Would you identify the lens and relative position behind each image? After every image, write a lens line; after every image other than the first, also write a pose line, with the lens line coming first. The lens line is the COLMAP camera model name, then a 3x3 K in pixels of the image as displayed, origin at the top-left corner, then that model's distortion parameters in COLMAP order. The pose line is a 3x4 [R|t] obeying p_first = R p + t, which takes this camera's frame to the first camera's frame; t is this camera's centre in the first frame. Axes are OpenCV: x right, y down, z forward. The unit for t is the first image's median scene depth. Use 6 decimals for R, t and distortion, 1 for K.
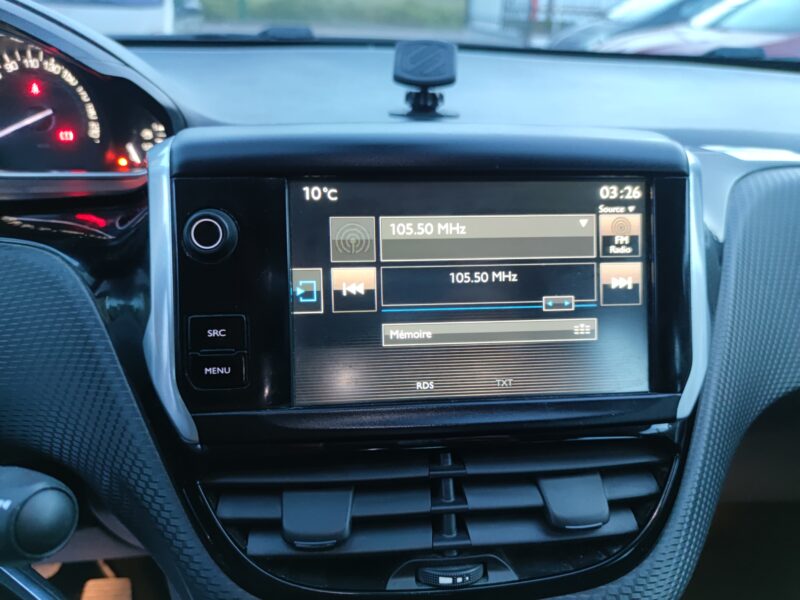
lens RADIAL K [[605.0, 0, 400.0], [0, 605.0, 300.0], [0, 0, 1]] dist [-0.004624, -0.000671]
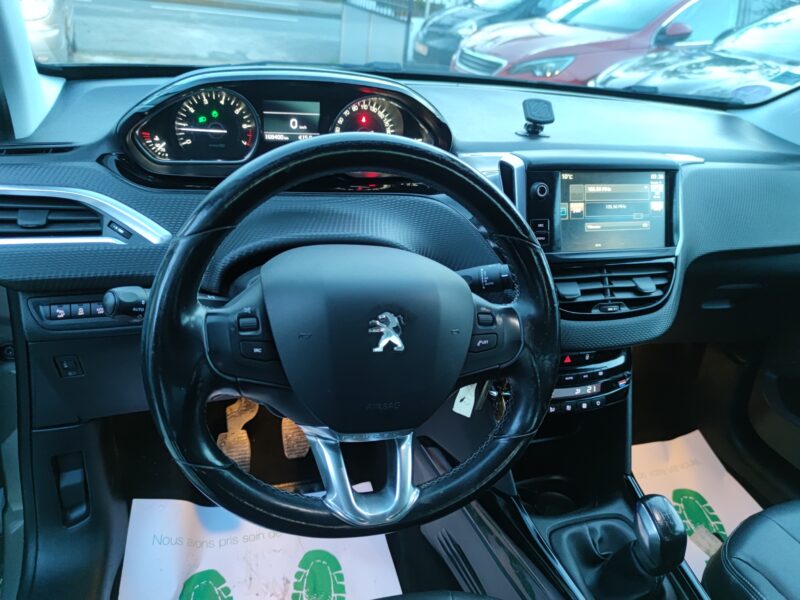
lens RADIAL K [[572.0, 0, 400.0], [0, 572.0, 300.0], [0, 0, 1]] dist [0.041659, -0.027714]
pose [[0.976994, -0.034955, 0.210383, -1.402241], [0.023291, 0.998064, 0.057666, 0.214834], [-0.211992, -0.051439, 0.975917, -1.406279]]
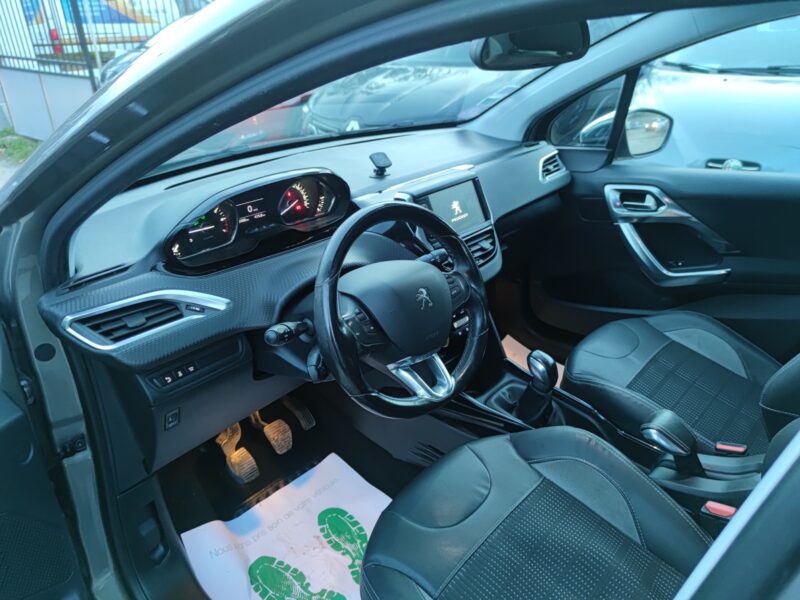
lens RADIAL K [[560.8, 0, 397.0], [0, 560.8, 293.8], [0, 0, 1]] dist [0.006277, -0.003520]
pose [[0.754150, -0.320848, 0.572987, -2.984152], [0.329366, 0.939645, 0.092658, 0.042279], [-0.568134, 0.118844, 0.814310, -2.271498]]
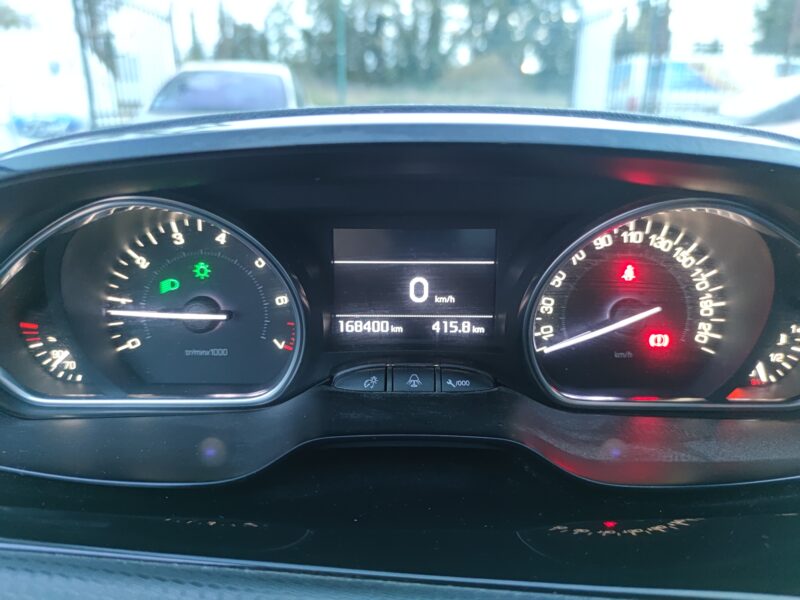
lens RADIAL K [[592.0, 0, 410.6], [0, 592.0, 300.0], [0, 0, 1]] dist [0.000072, -0.005634]
pose [[0.991025, 0.019000, -0.132316, -1.166919], [-0.037037, 0.990124, -0.135217, -0.346005], [0.128440, 0.138904, 0.981941, 0.518350]]
